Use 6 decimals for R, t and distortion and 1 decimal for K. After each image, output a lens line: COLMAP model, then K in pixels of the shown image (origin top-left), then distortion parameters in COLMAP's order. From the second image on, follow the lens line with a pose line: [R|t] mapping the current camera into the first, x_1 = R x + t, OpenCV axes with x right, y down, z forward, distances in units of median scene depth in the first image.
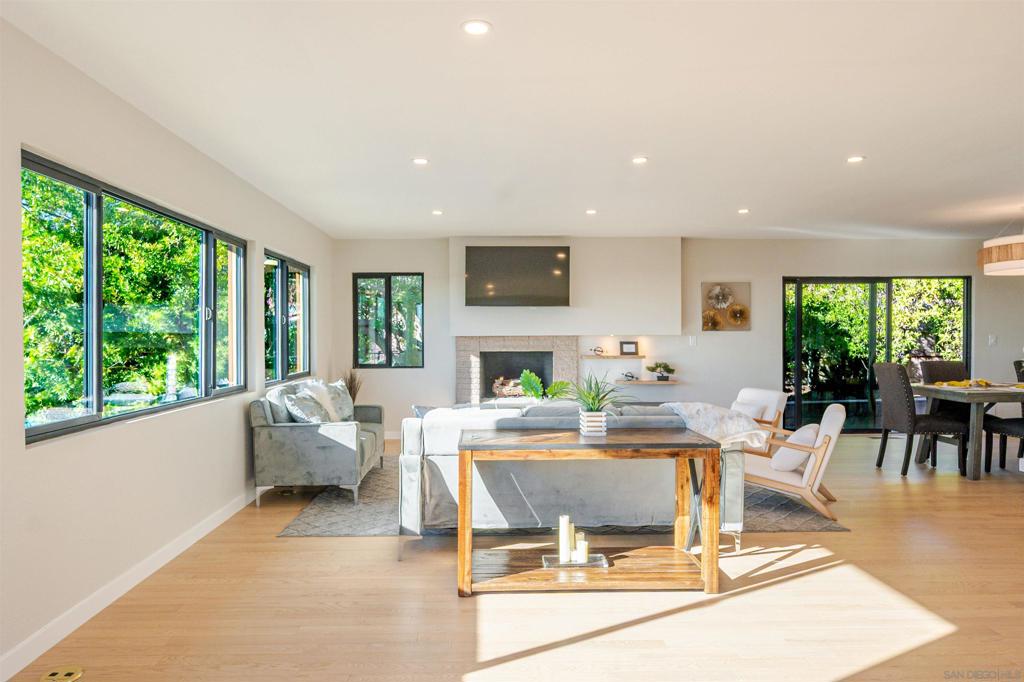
lens RADIAL K [[654.3, 0, 491.2], [0, 654.3, 343.5], [0, 0, 1]] dist [0.004458, 0.003676]
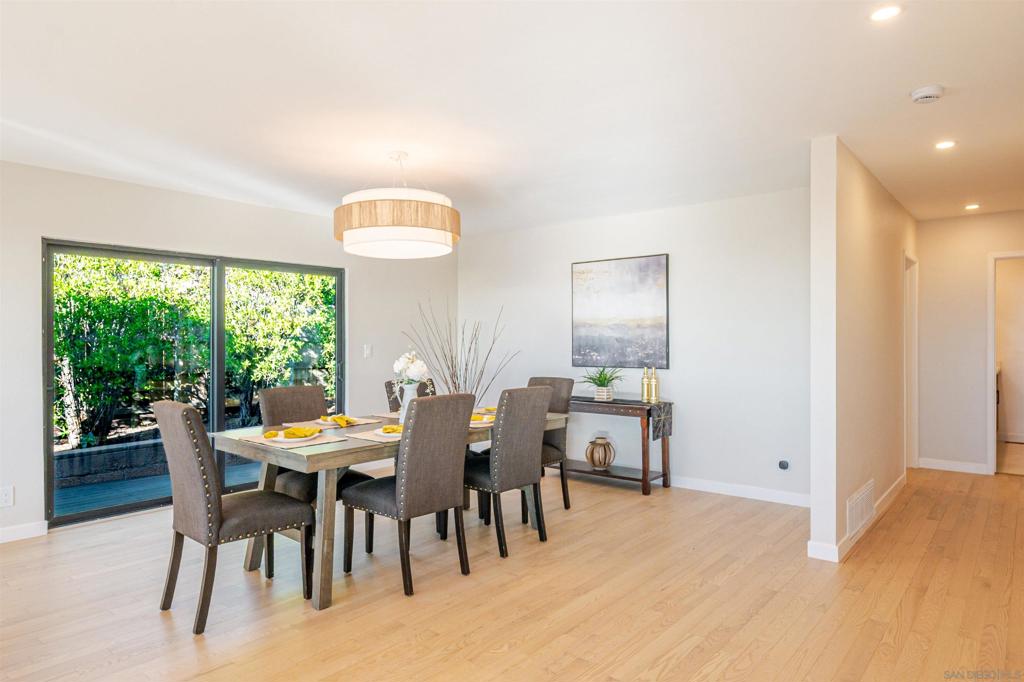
lens RADIAL K [[627.1, 0, 512.7], [0, 627.1, 338.3], [0, 0, 1]] dist [0.003658, -0.003103]
pose [[0.659929, 0.005306, 0.751310, 0.408236], [0.011000, 0.999800, -0.016724, -0.007542], [-0.751248, 0.019301, 0.659738, 0.485826]]
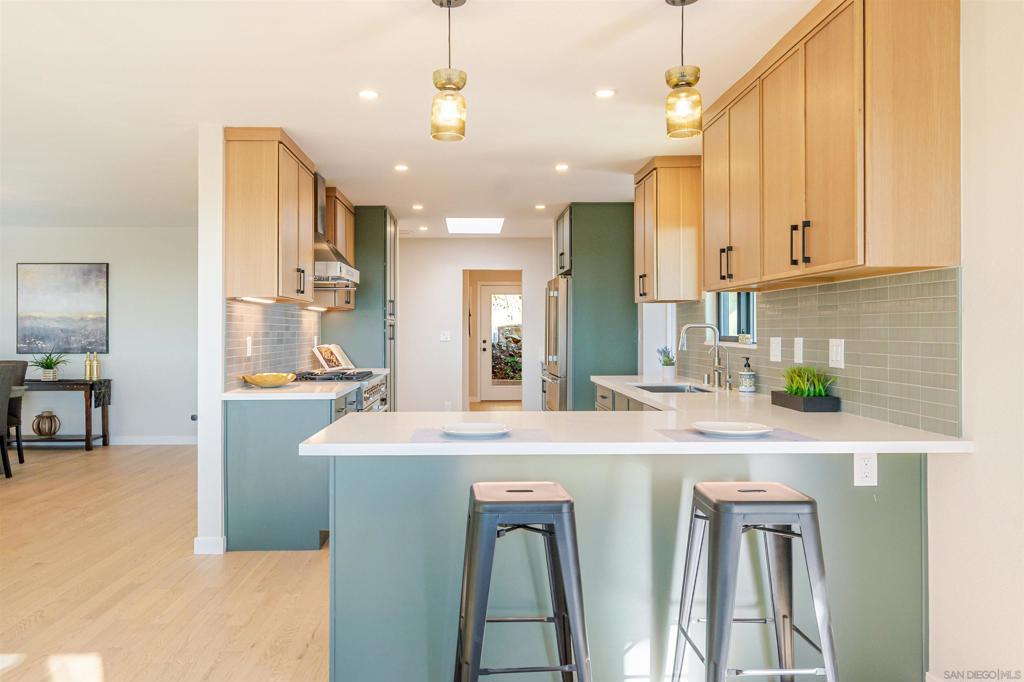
lens RADIAL K [[754.5, 0, 484.6], [0, 754.5, 325.9], [0, 0, 1]] dist [-0.008407, 0.002018]
pose [[0.010520, 0.009050, 0.999904, -0.144890], [0.016412, 0.999823, -0.009222, -0.002285], [-0.999810, 0.016507, 0.010370, 0.205257]]
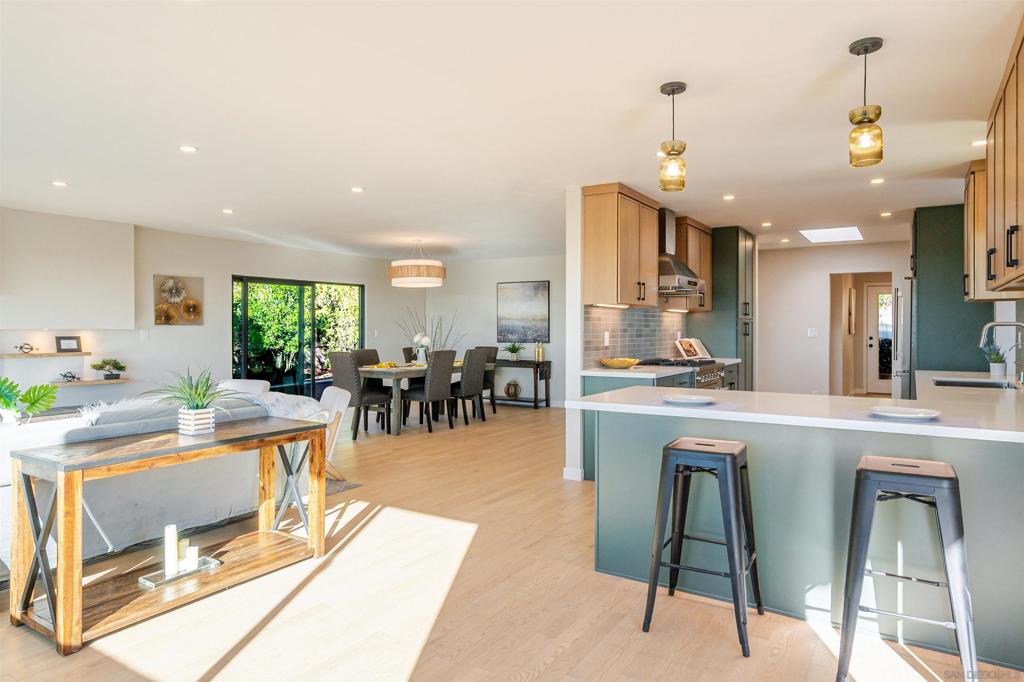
lens RADIAL K [[627.1, 0, 520.4], [0, 627.1, 327.9], [0, 0, 1]] dist [0.003658, -0.003103]
pose [[0.552257, 0.003071, 0.833668, -0.198307], [0.009854, 0.999899, -0.010211, -0.000080], [-0.833615, 0.013854, 0.552171, 0.055934]]
